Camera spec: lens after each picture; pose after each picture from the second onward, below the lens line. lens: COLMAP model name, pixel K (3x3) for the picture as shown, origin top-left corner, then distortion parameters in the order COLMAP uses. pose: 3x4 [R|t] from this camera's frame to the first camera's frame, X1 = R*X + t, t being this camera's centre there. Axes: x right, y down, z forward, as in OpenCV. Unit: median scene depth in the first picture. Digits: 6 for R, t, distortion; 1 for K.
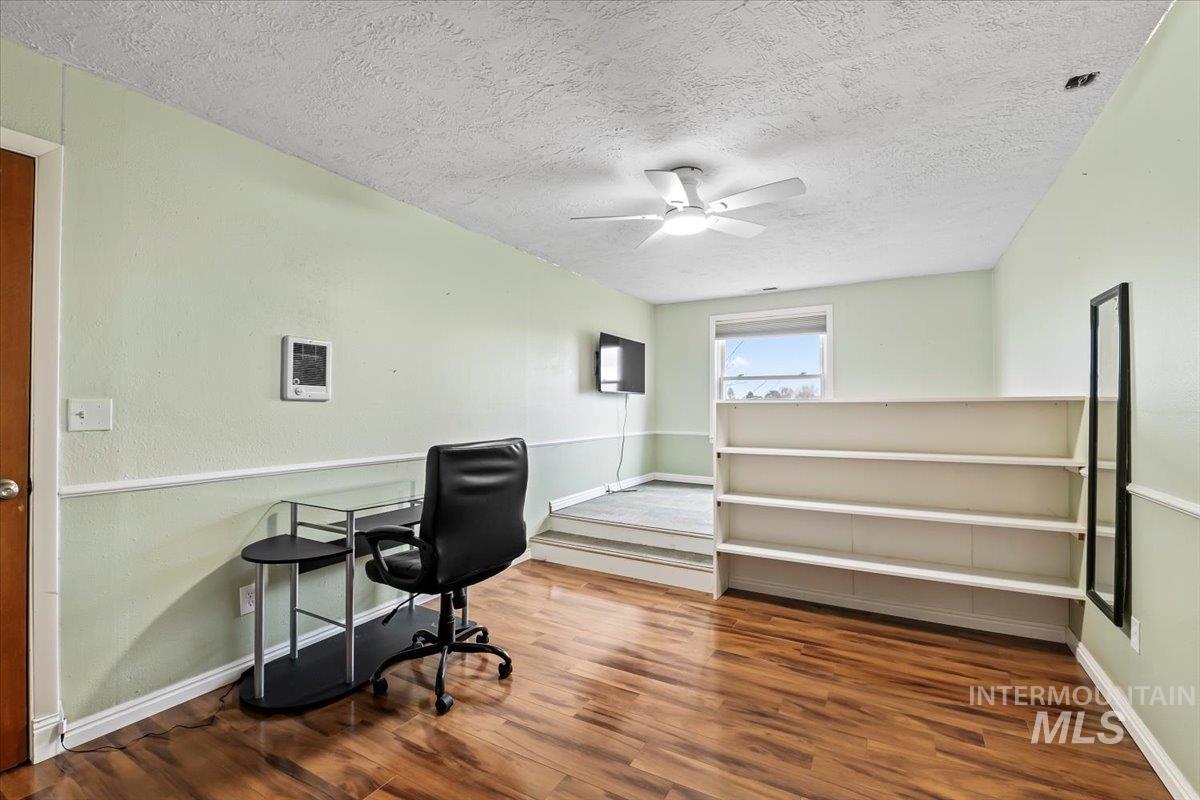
lens RADIAL K [[519.3, 0, 598.1], [0, 519.3, 405.4], [0, 0, 1]] dist [0.000352, -0.001729]
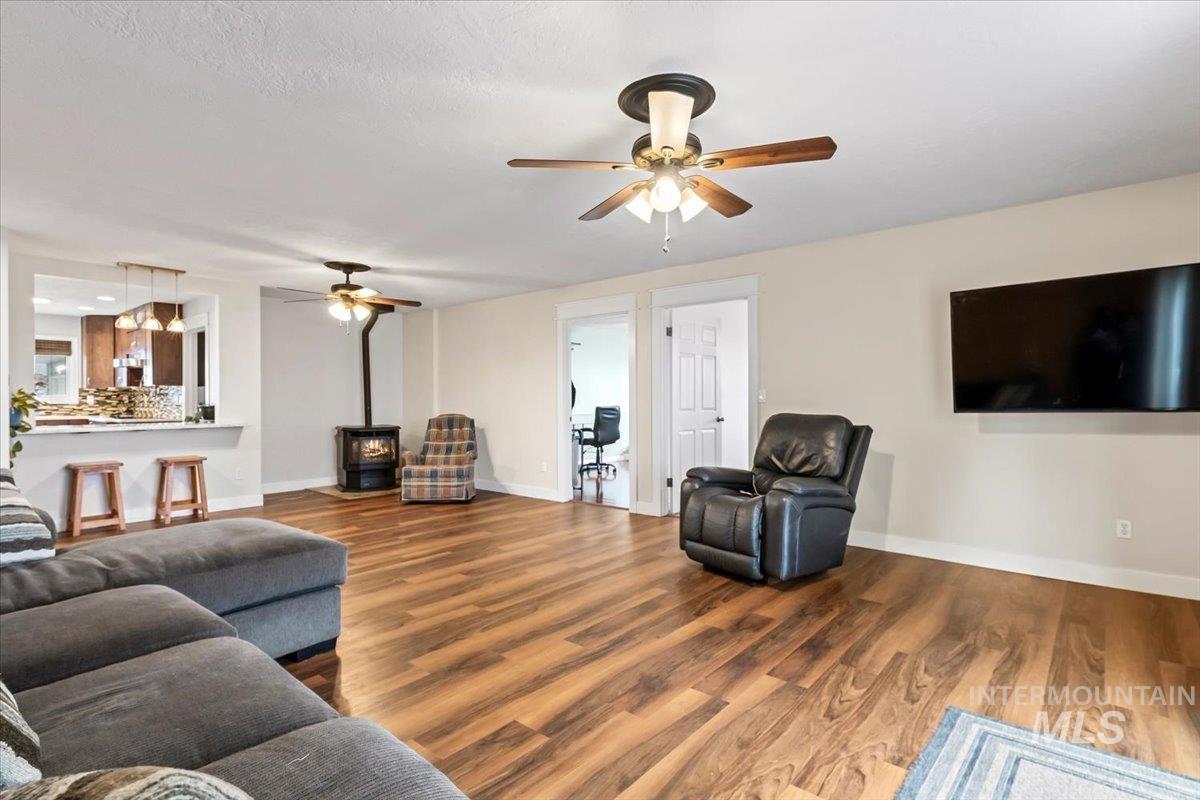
lens RADIAL K [[578.3, 0, 593.0], [0, 578.3, 402.2], [0, 0, 1]] dist [0.010975, -0.000822]
pose [[0.974562, -0.000397, -0.224116, 0.598025], [0.005049, 0.999783, 0.020186, -0.044462], [0.224059, -0.020804, 0.974353, -3.043774]]
